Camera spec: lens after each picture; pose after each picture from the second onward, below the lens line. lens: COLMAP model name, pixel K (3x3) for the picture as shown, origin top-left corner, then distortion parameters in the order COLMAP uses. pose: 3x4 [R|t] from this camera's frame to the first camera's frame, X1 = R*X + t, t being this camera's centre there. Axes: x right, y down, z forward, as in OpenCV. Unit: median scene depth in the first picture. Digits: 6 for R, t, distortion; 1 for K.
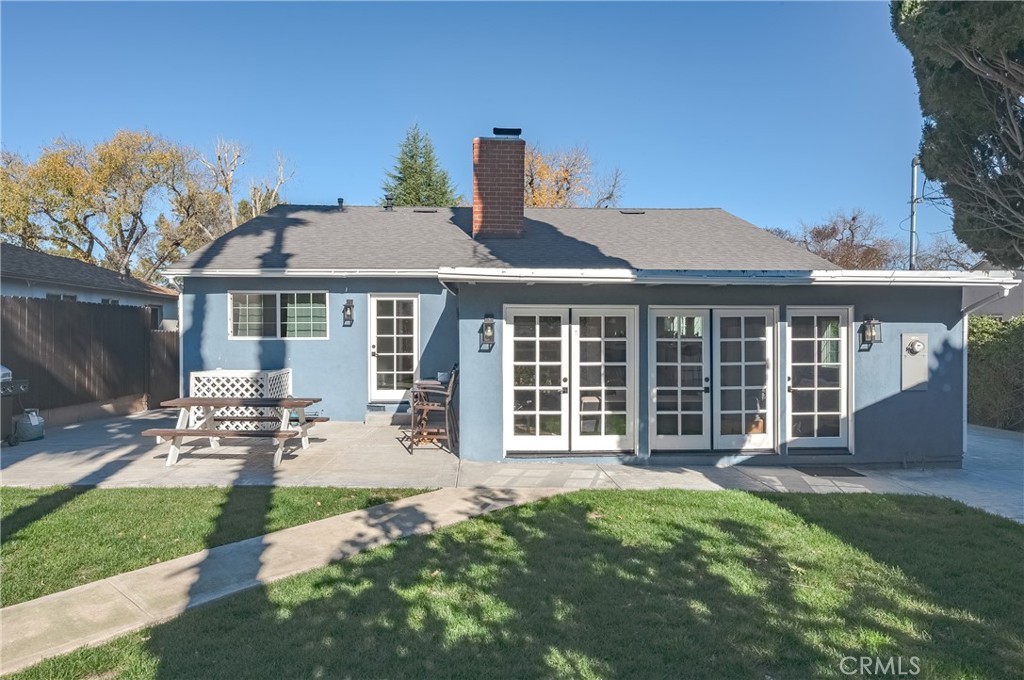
lens RADIAL K [[589.4, 0, 509.3], [0, 589.4, 335.3], [0, 0, 1]] dist [0.015726, -0.000230]
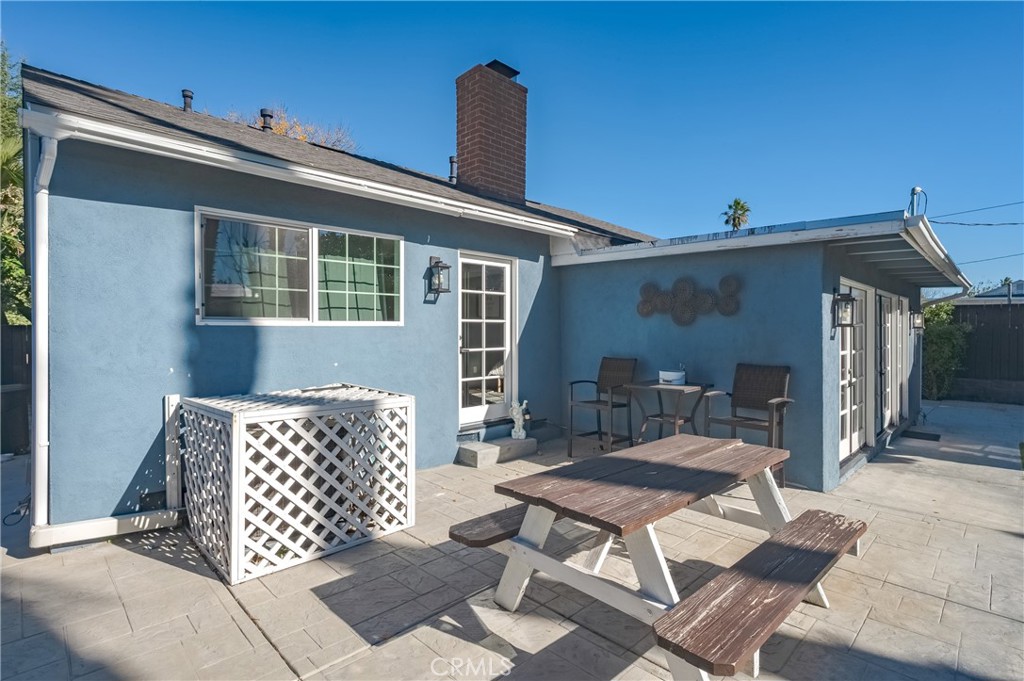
lens RADIAL K [[499.4, 0, 509.7], [0, 499.4, 335.7], [0, 0, 1]] dist [-0.001758, 0.000668]
pose [[0.735992, -0.007996, 0.676943, -0.729962], [0.002248, 0.999954, 0.009368, 0.015964], [-0.676987, -0.005373, 0.735976, 0.783404]]
